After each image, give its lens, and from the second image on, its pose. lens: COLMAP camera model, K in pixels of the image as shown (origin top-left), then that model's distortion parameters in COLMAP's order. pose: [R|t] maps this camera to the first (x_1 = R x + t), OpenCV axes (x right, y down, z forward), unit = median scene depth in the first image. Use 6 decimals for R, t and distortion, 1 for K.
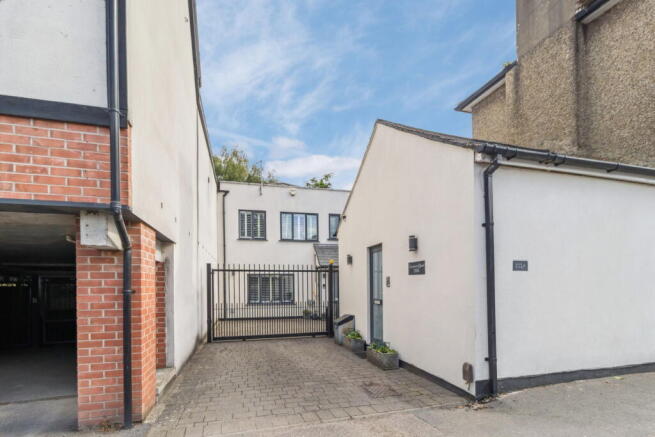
lens RADIAL K [[306.4, 0, 323.7], [0, 306.4, 286.2], [0, 0, 1]] dist [-0.000271, 0.000014]
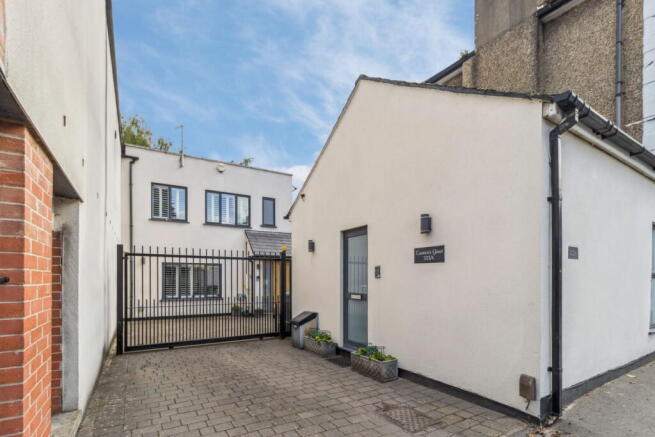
lens RADIAL K [[308.0, 0, 316.1], [0, 308.0, 279.1], [0, 0, 1]] dist [0.001599, -0.000509]
pose [[0.964749, 0.008046, 0.263050, -0.138485], [-0.007459, 0.999967, -0.003229, 0.006748], [-0.263068, 0.001153, 0.964777, 0.206954]]
